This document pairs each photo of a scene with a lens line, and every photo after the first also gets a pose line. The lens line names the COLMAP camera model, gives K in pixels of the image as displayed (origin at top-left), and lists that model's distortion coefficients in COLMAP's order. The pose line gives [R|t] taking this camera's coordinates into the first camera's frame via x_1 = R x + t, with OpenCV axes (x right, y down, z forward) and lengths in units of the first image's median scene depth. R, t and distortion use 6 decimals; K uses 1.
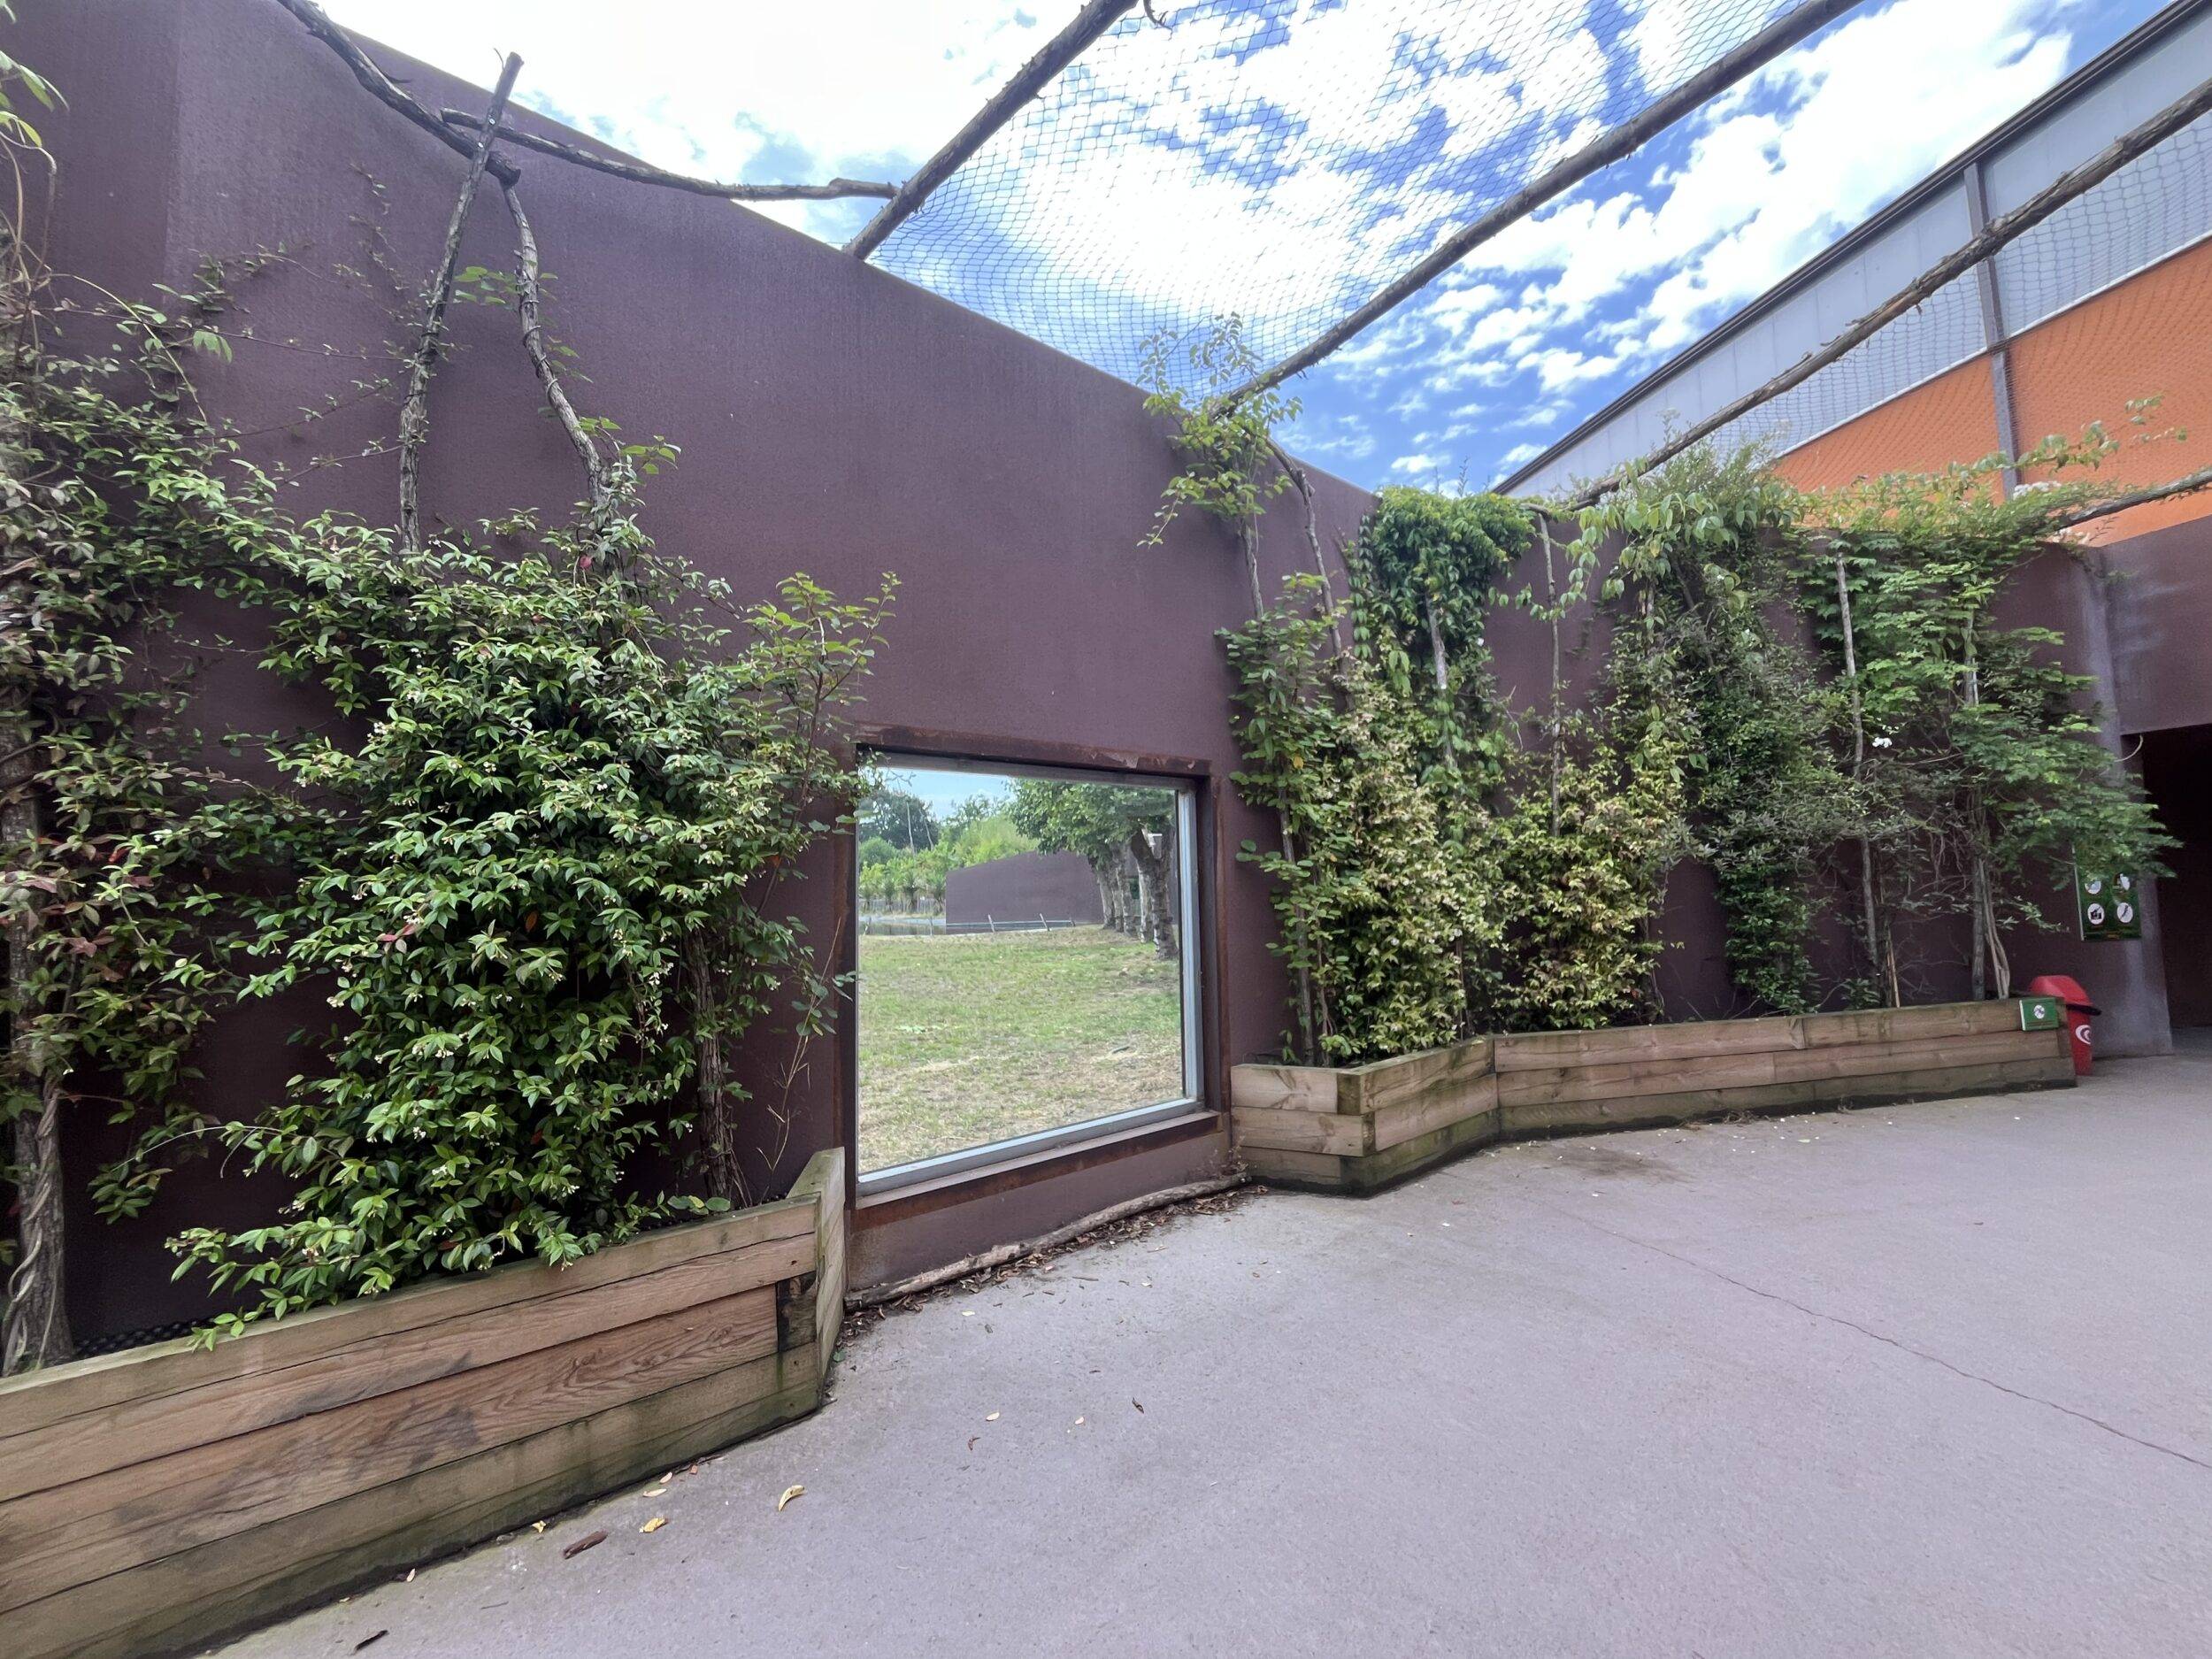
lens RADIAL K [[902.2, 0, 1106.0], [0, 902.2, 829.5], [0, 0, 1]] dist [-0.020277, 0.000022]
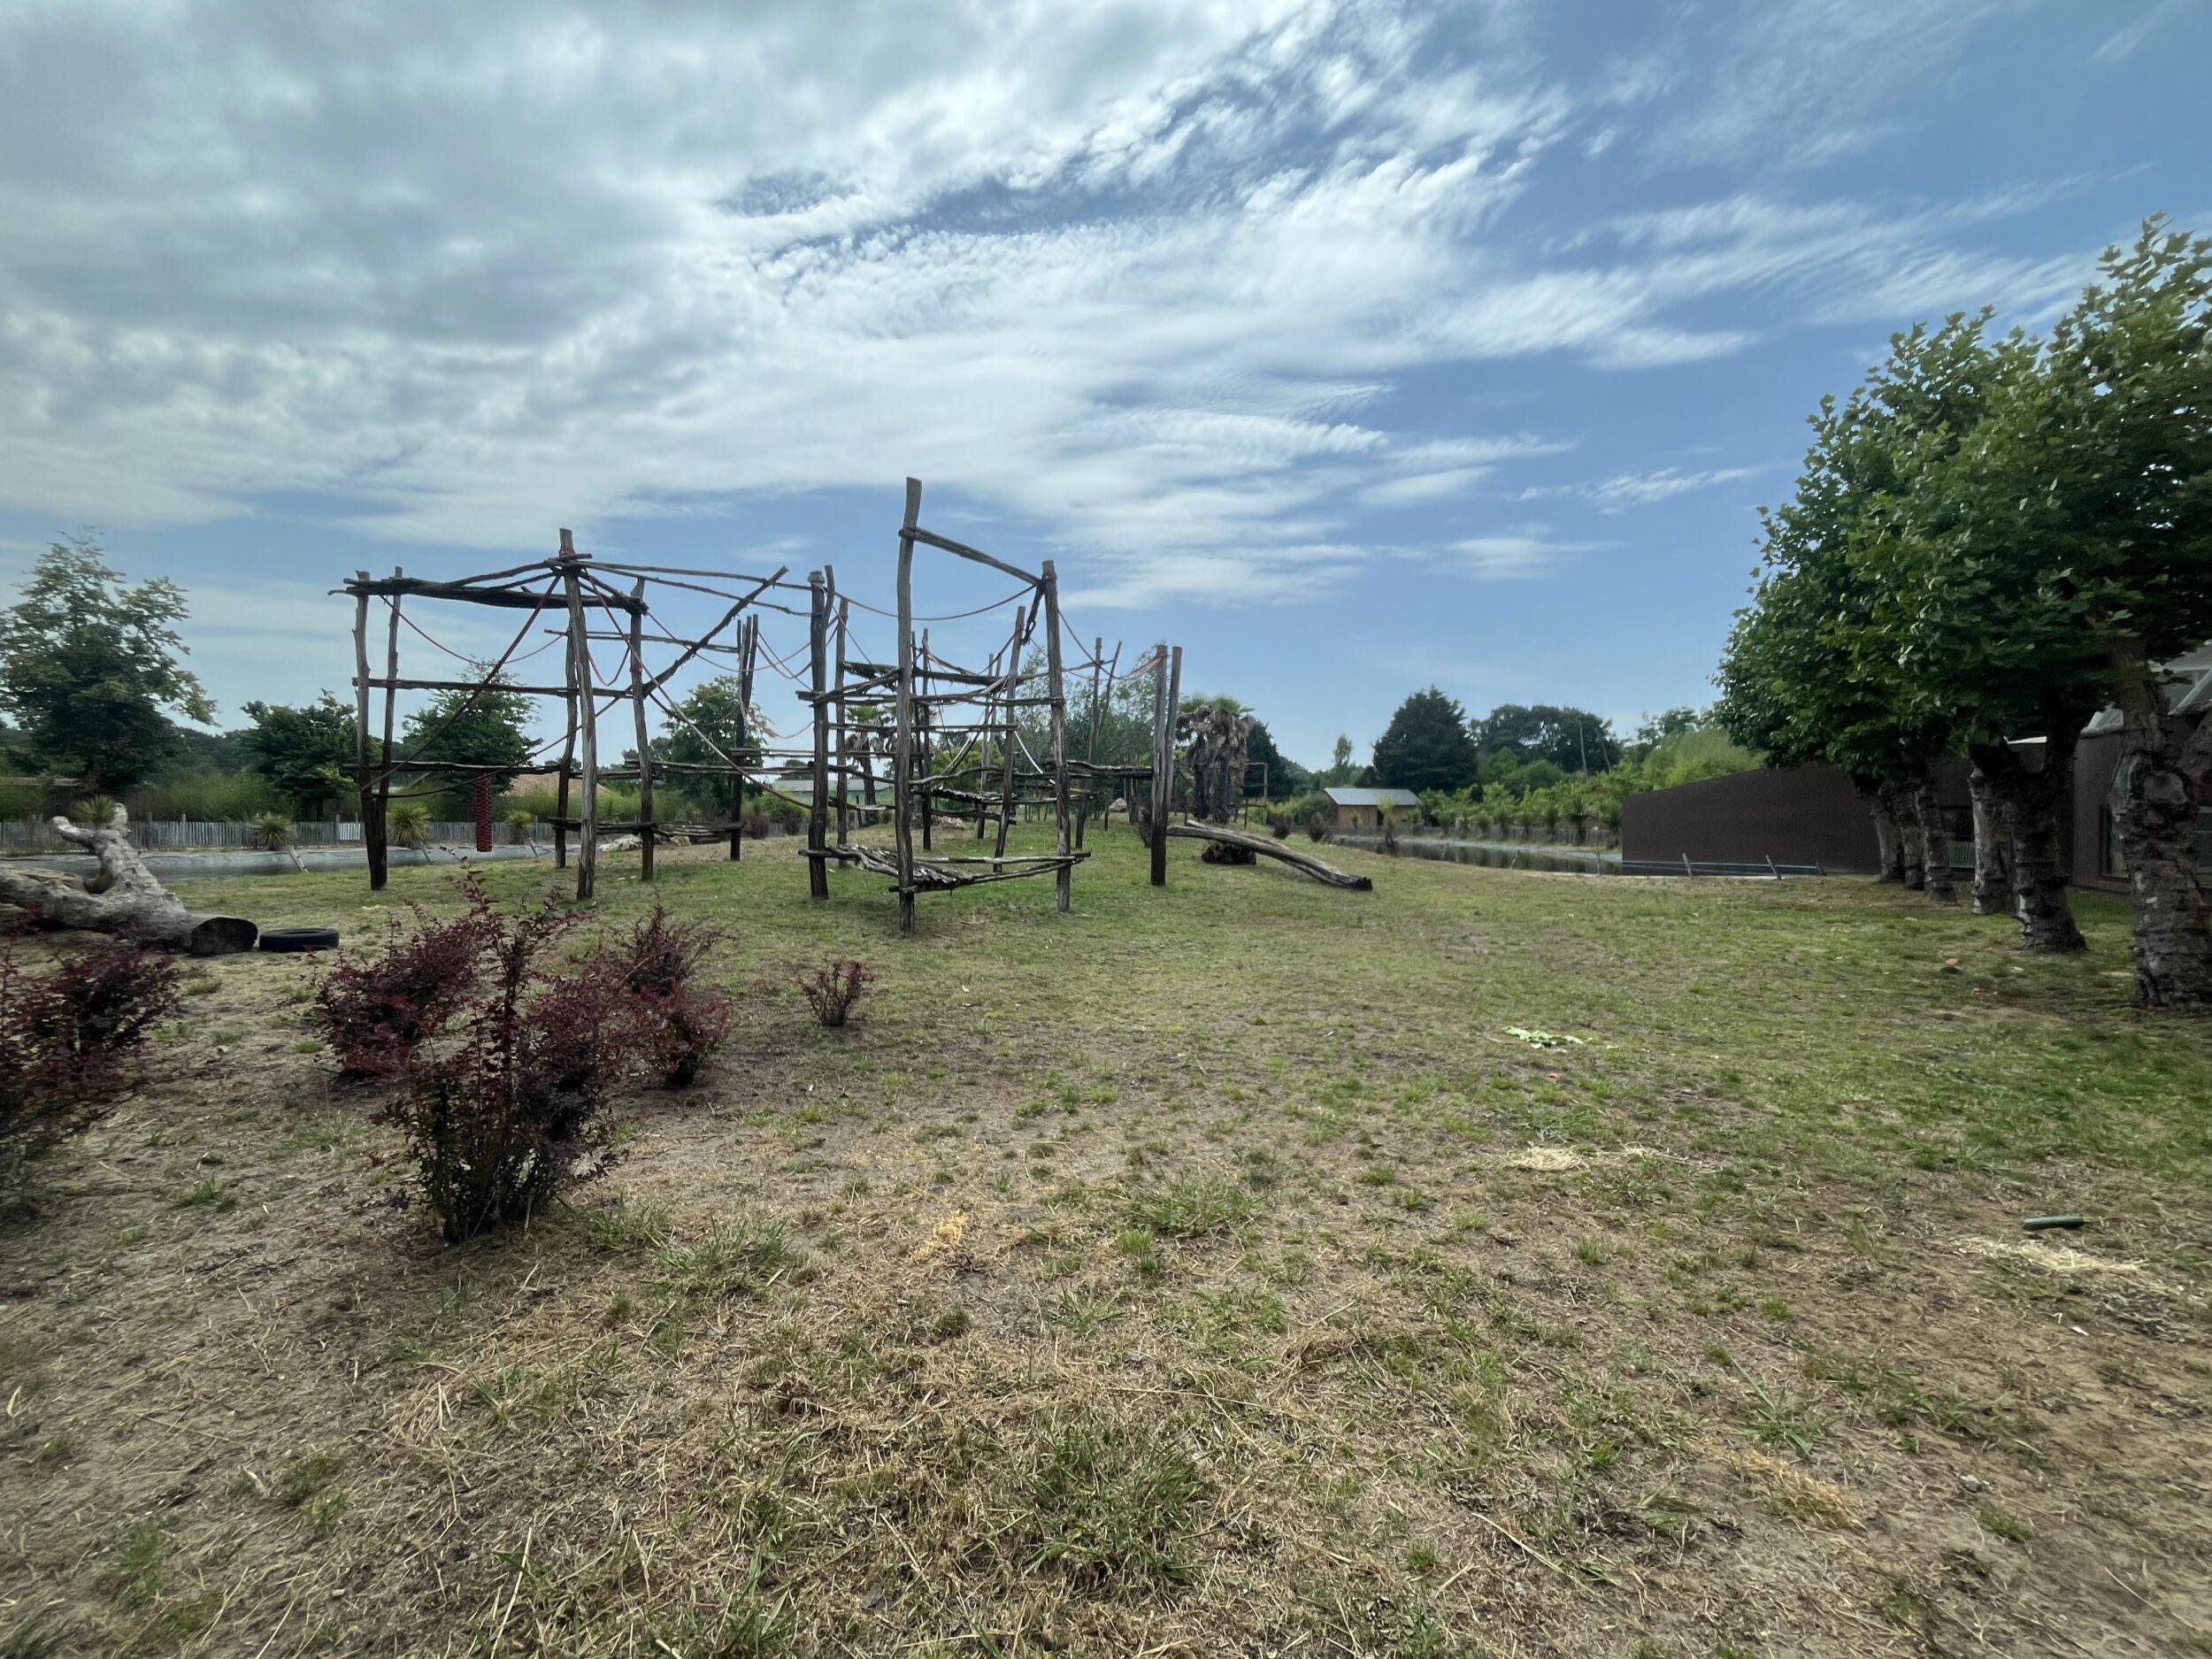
lens RADIAL K [[902.2, 0, 1106.0], [0, 902.2, 829.5], [0, 0, 1]] dist [-0.020277, 0.000022]
pose [[0.761906, 0.031030, -0.646944, -0.013719], [0.022345, 0.996998, 0.074136, 0.008477], [0.647302, -0.070940, 0.758925, 0.114081]]
